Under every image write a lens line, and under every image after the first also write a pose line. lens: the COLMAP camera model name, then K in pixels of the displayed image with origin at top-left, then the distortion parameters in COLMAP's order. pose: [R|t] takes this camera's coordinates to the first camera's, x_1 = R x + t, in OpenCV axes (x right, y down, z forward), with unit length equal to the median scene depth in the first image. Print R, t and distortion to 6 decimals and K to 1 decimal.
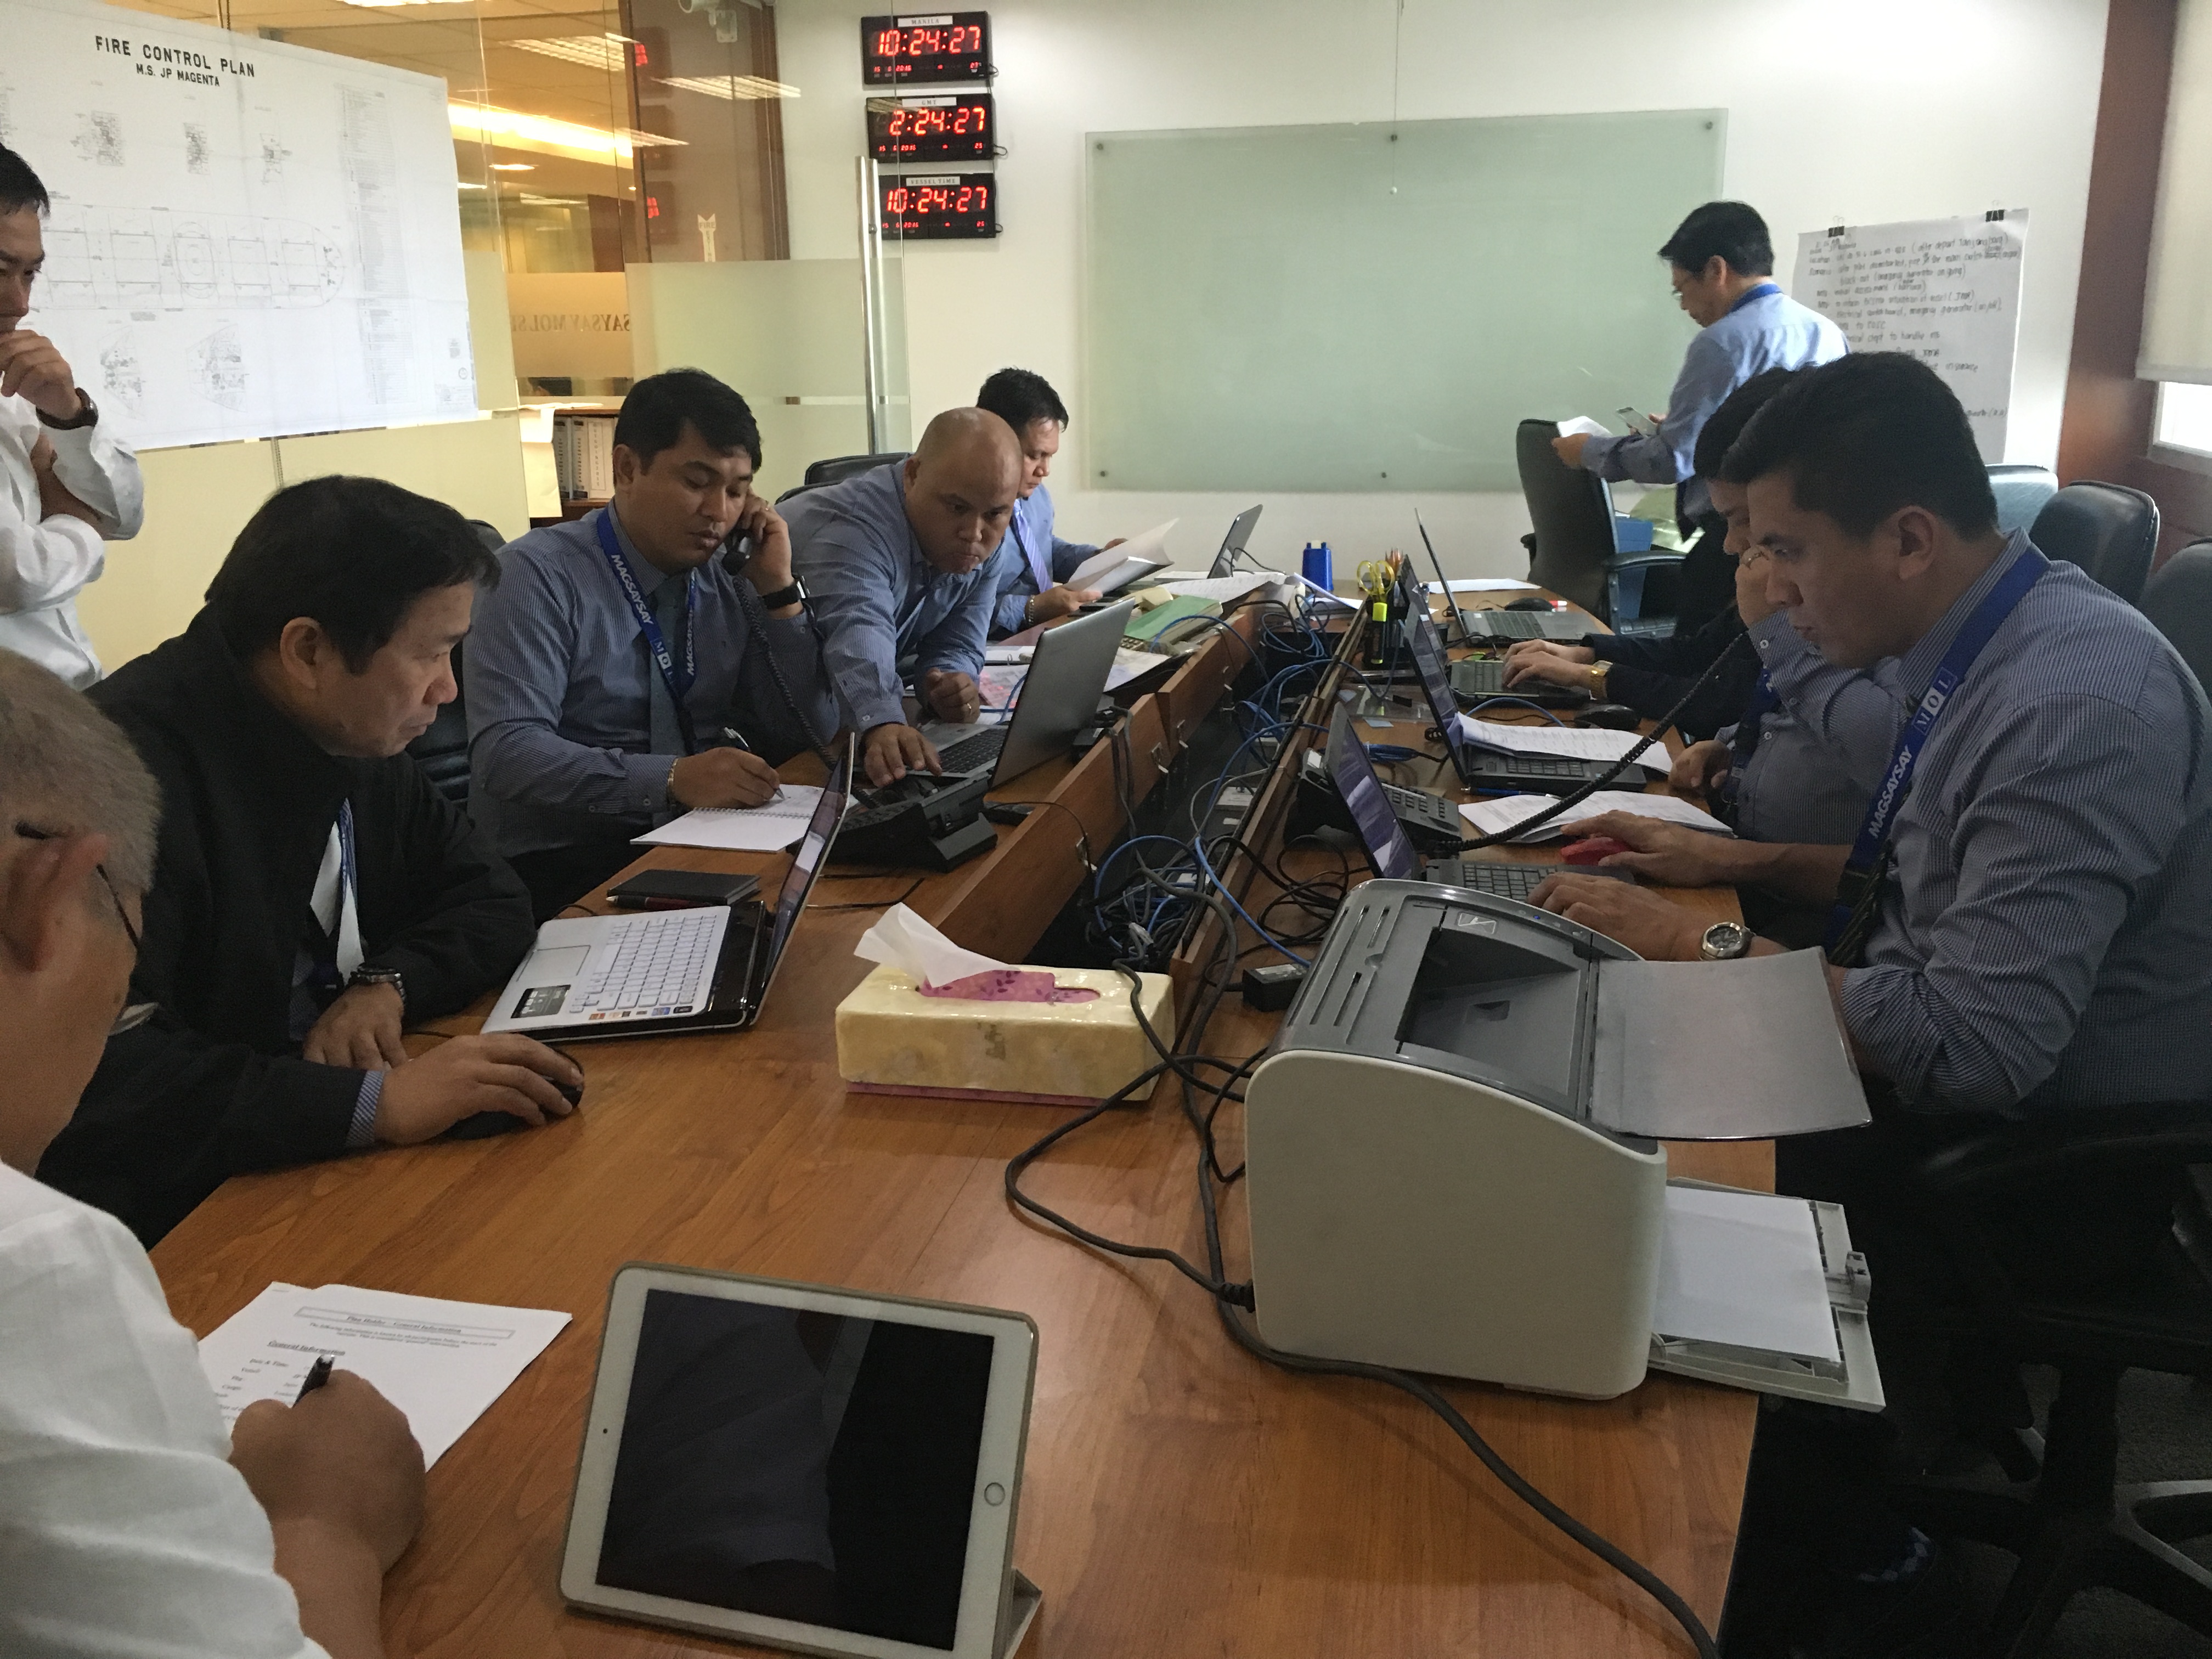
lens RADIAL K [[1886.0, 0, 1106.0], [0, 1886.0, 829.5], [0, 0, 1]] dist [0.070833, -0.081802]
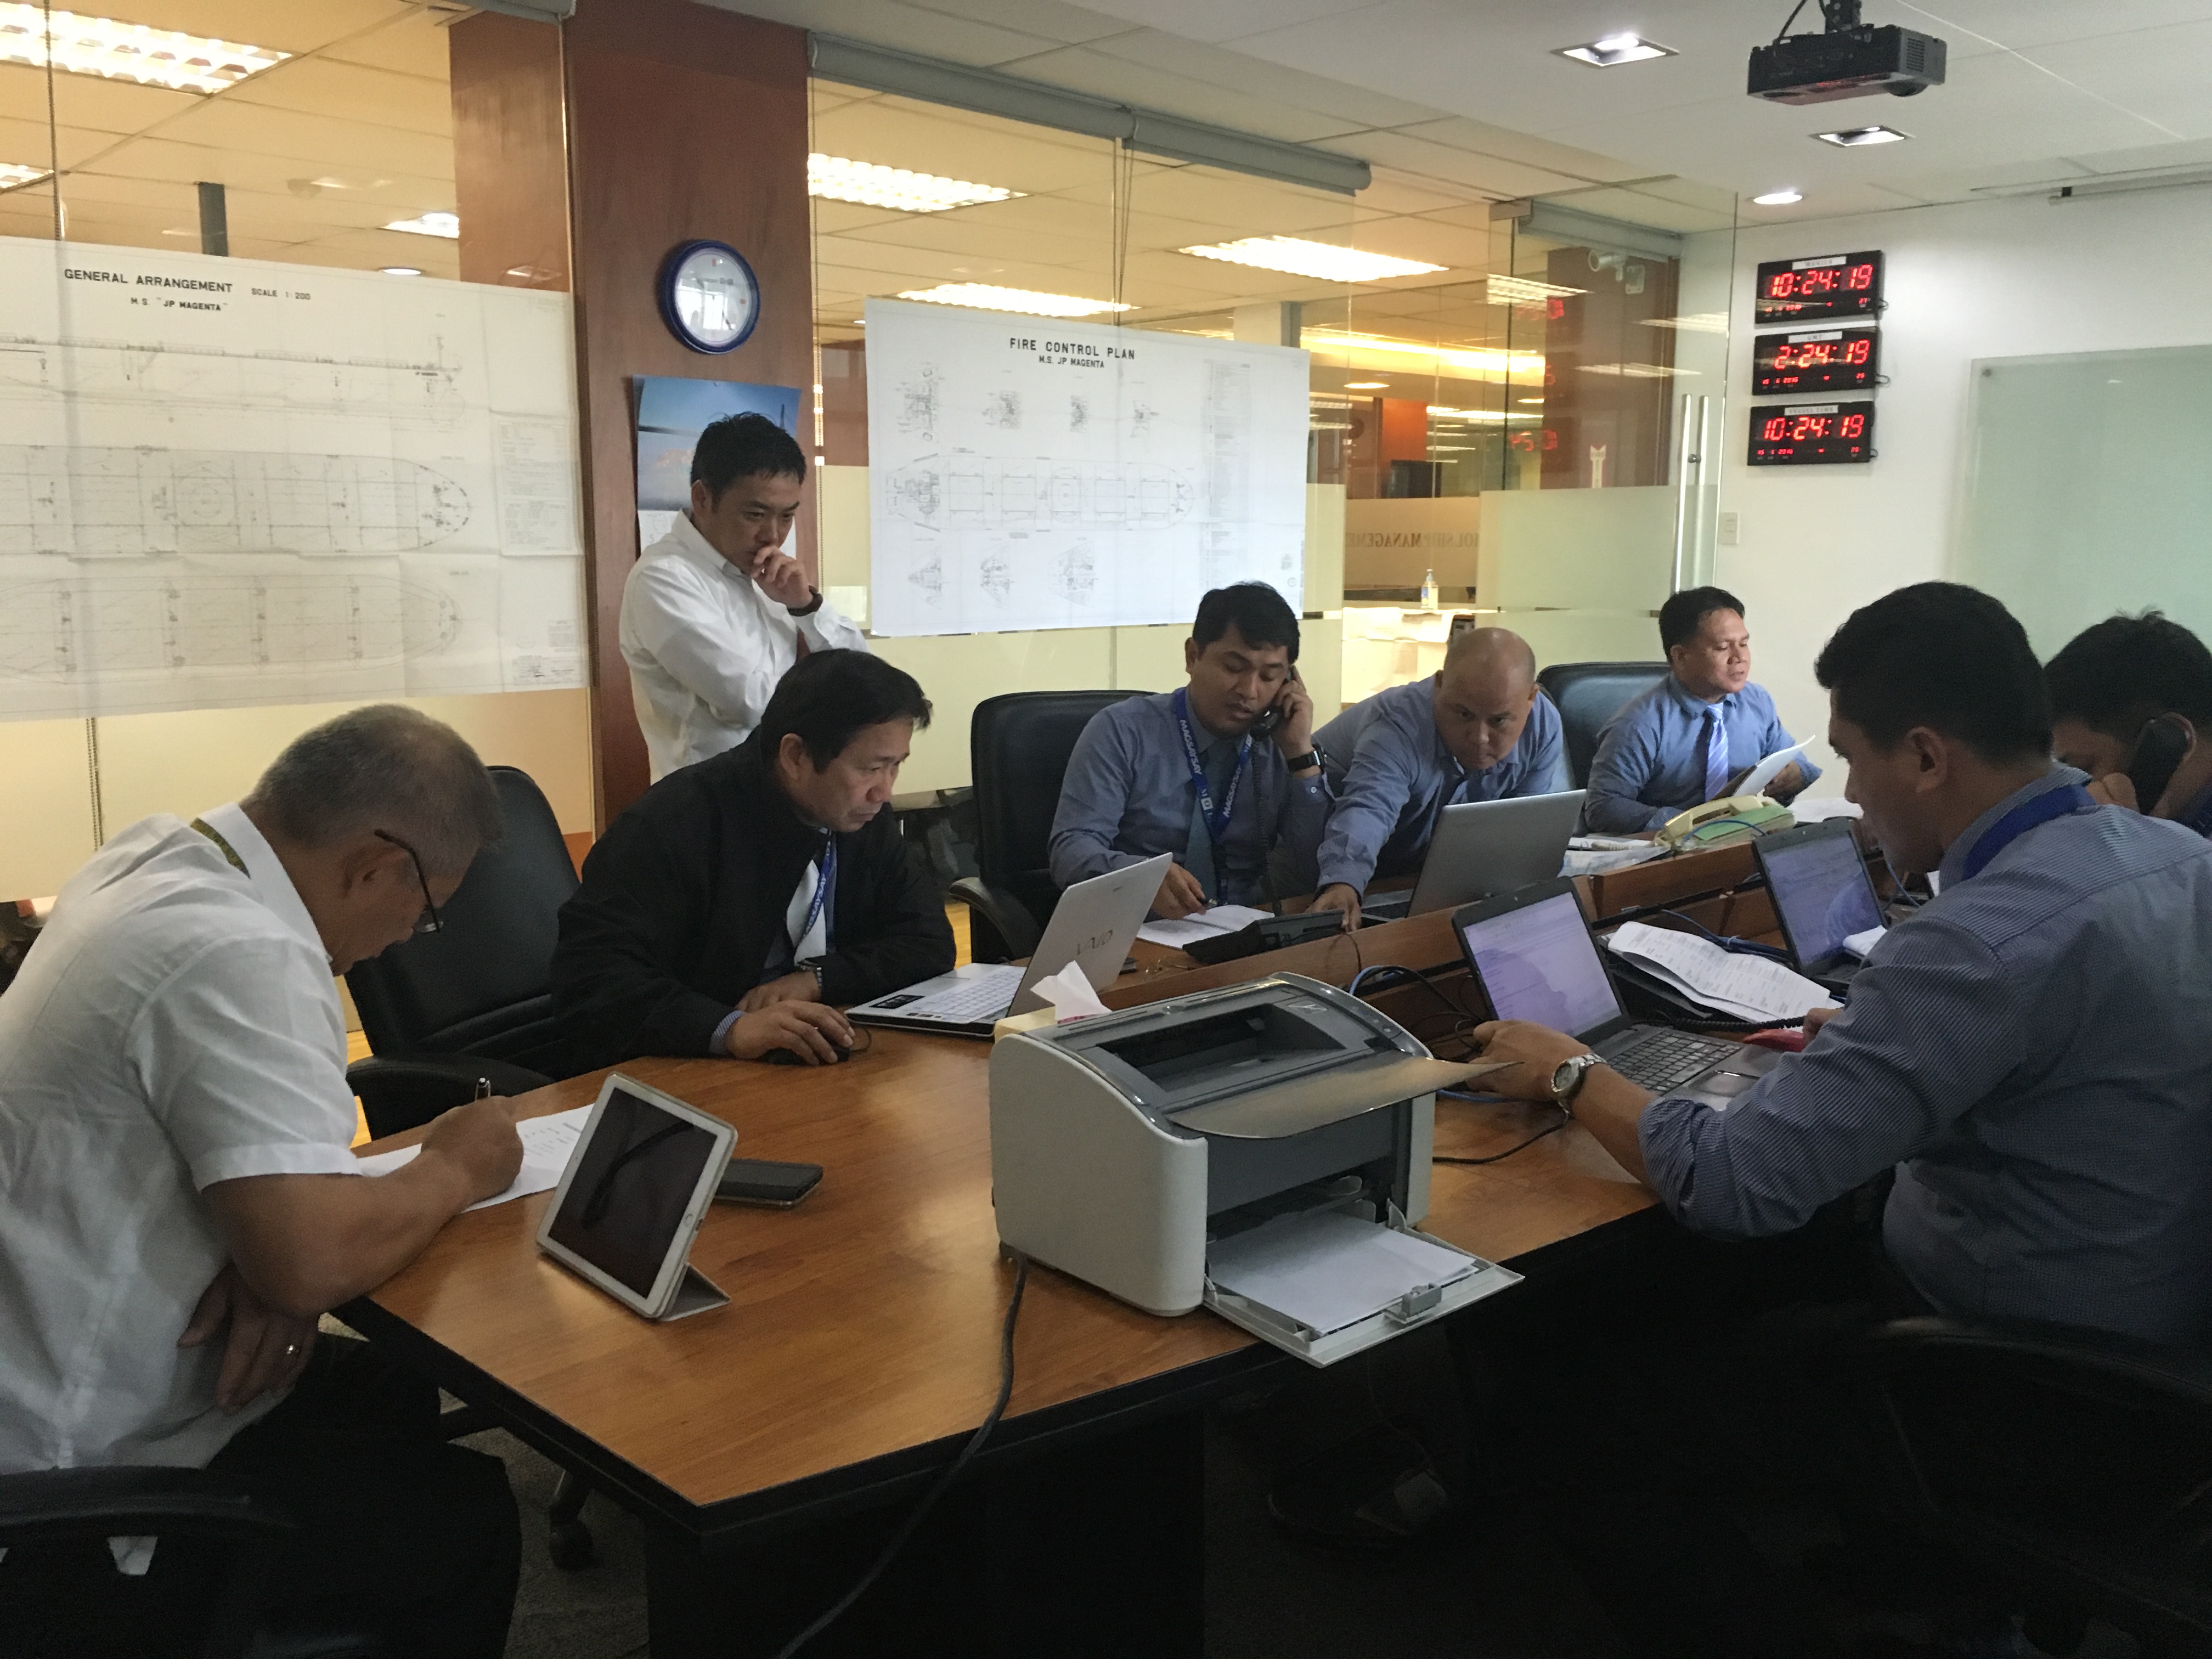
lens RADIAL K [[1860.1, 0, 1145.8], [0, 1860.1, 834.8], [0, 0, 1]] dist [0.081868, -0.021549]
pose [[0.853953, 0.098393, -0.510963, 0.259615], [-0.149835, 0.986866, -0.060379, 0.009390], [0.498311, 0.128121, 0.857479, -0.066480]]
